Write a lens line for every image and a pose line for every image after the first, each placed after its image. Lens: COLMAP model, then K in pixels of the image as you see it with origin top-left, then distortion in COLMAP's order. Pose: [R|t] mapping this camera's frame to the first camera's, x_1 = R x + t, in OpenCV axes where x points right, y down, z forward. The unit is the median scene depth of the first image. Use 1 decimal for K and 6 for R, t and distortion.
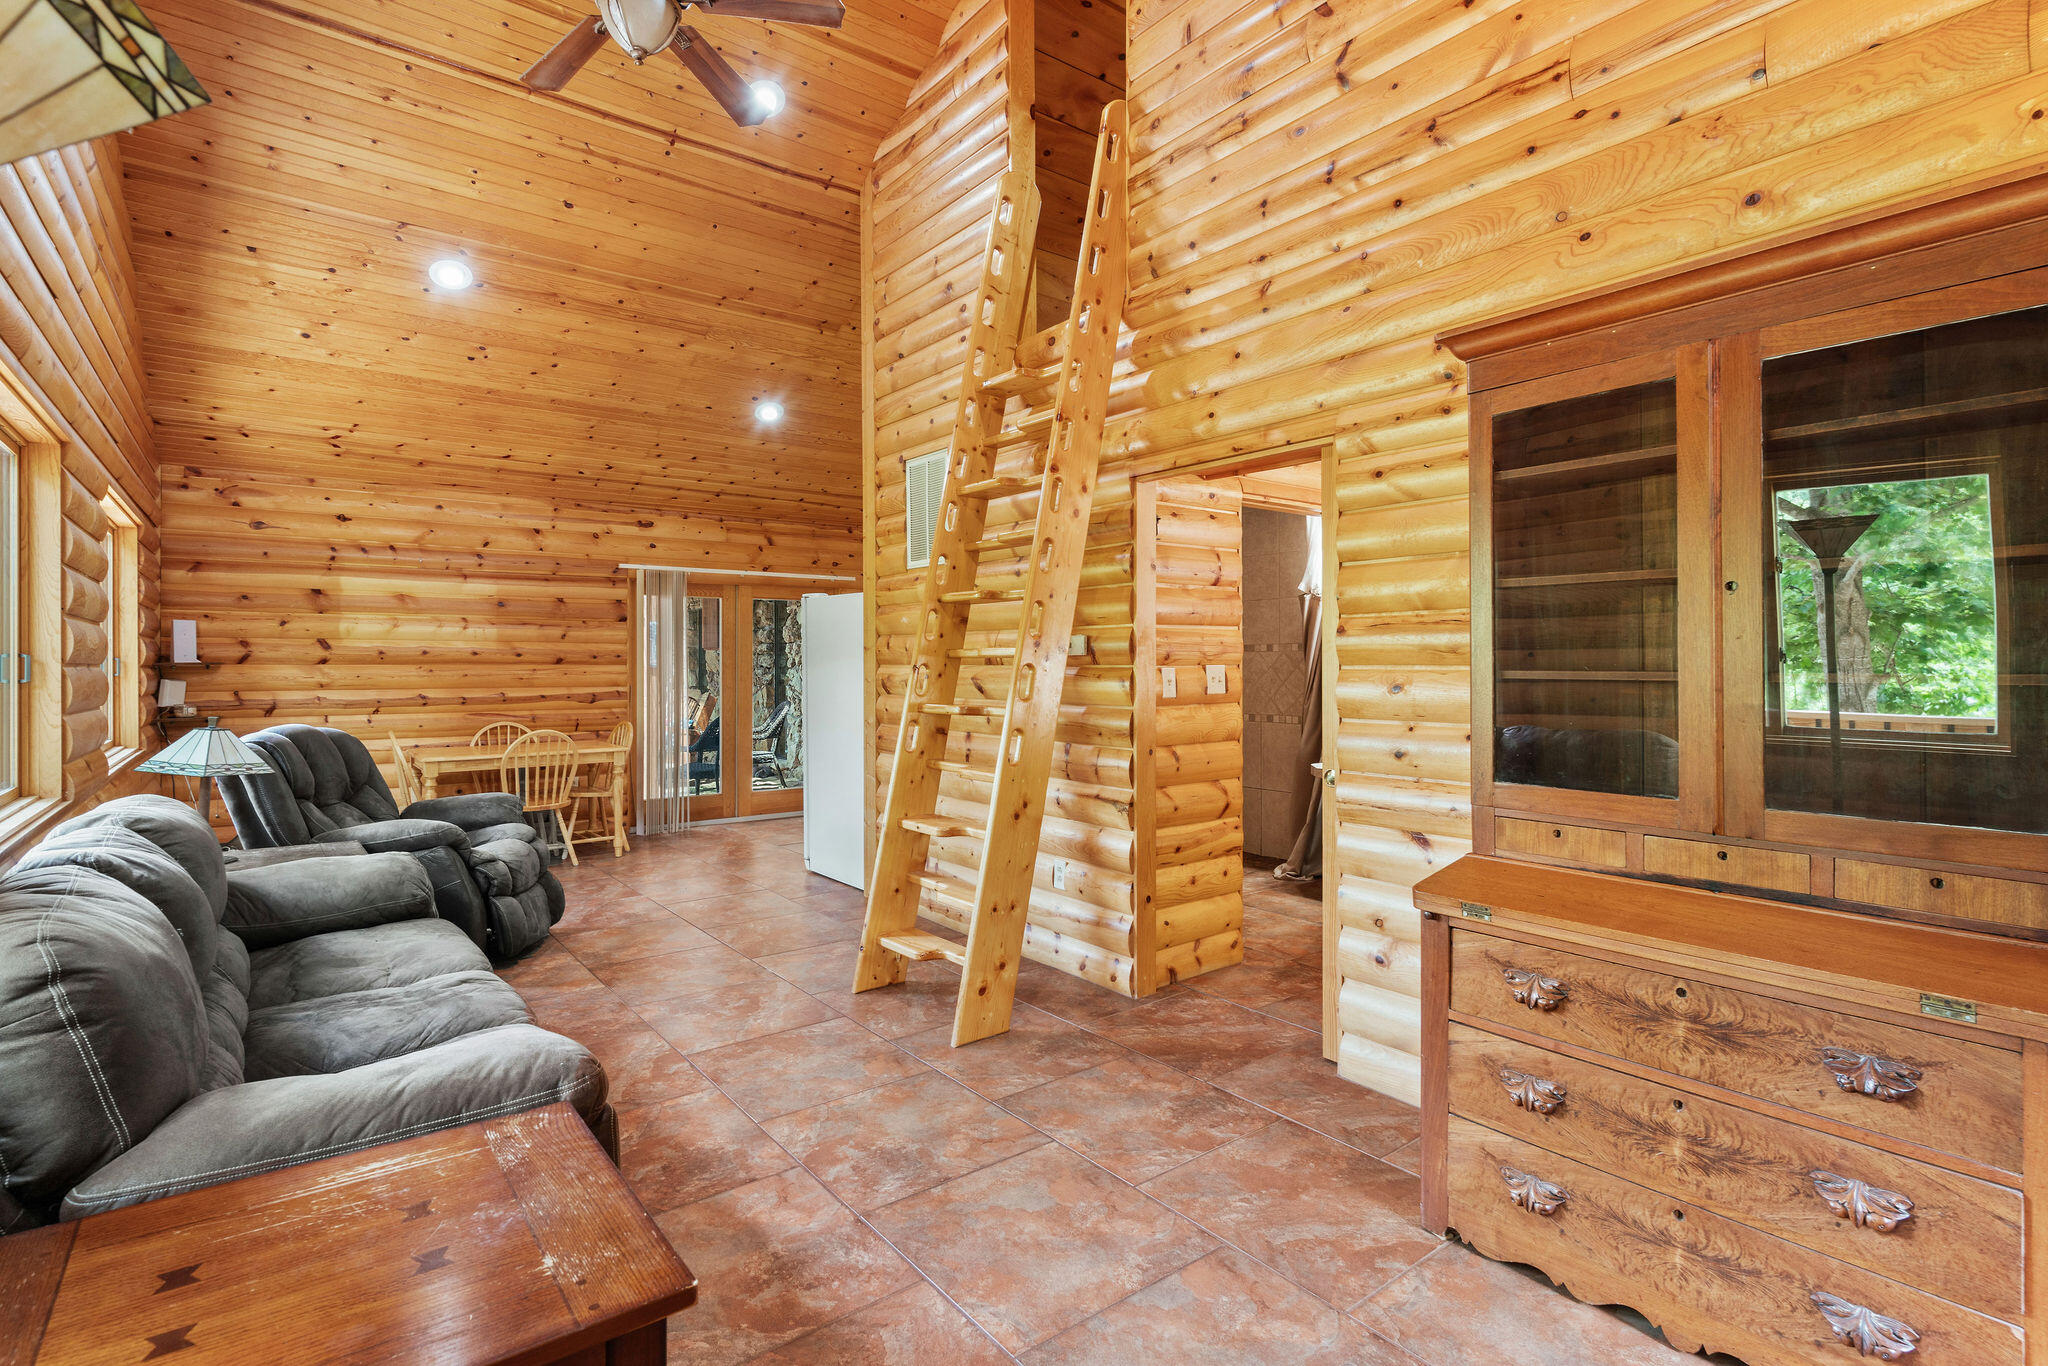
lens RADIAL K [[963.5, 0, 1041.0], [0, 963.5, 653.9], [0, 0, 1]] dist [0.001427, -0.000914]
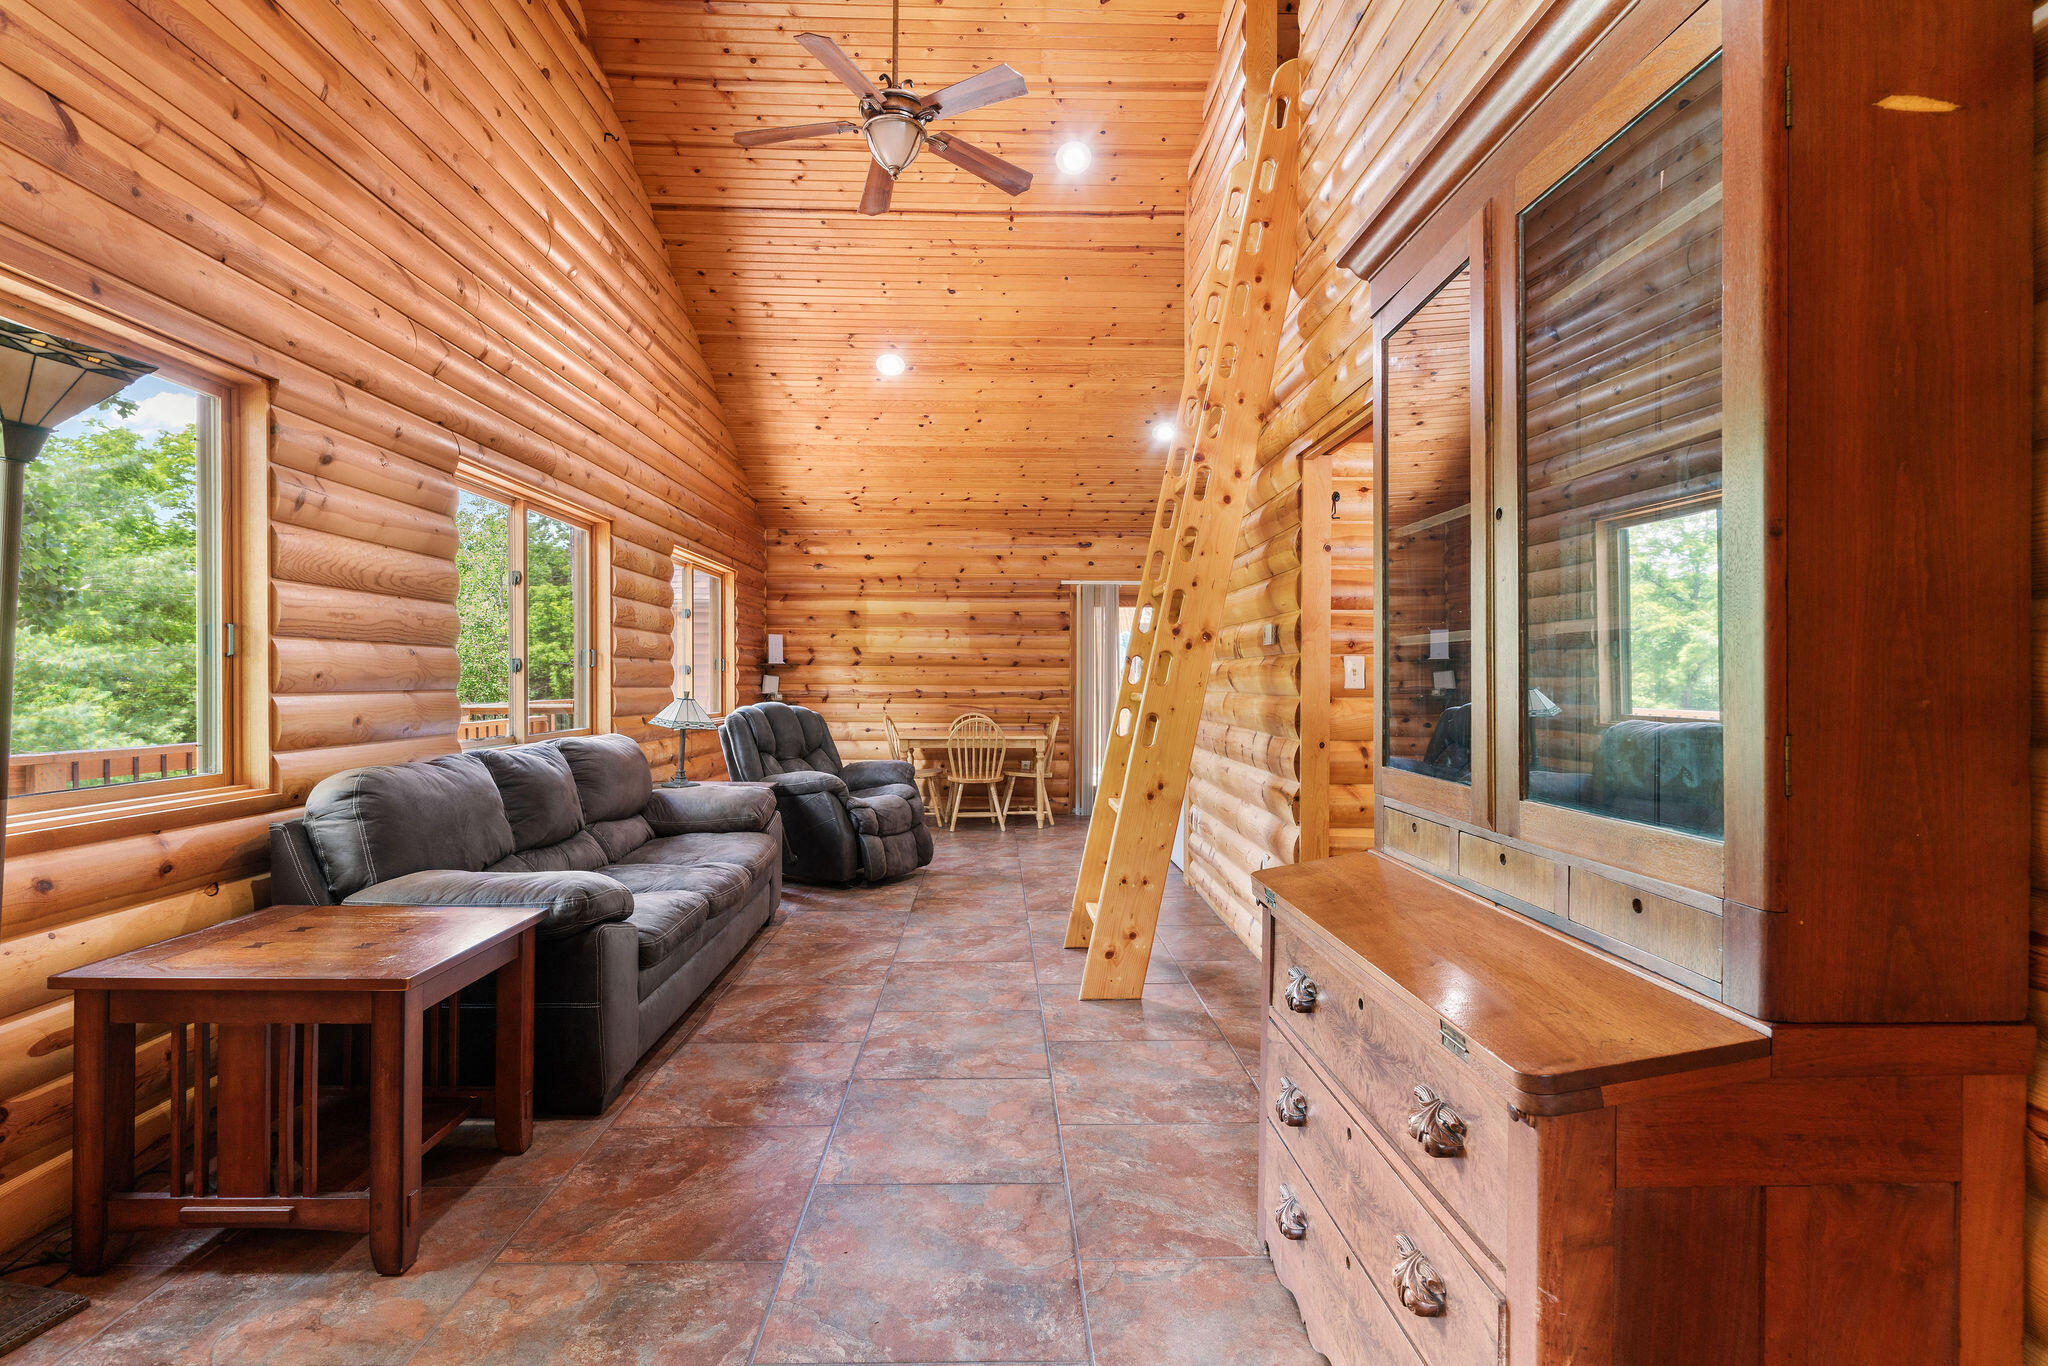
lens RADIAL K [[963.5, 0, 1035.2], [0, 963.5, 679.2], [0, 0, 1]] dist [0.001427, -0.000914]
pose [[0.810344, 0.005401, -0.585929, 0.283657], [0.000580, 0.999950, 0.010020, 0.018025], [0.585954, -0.008459, 0.810300, 0.047308]]
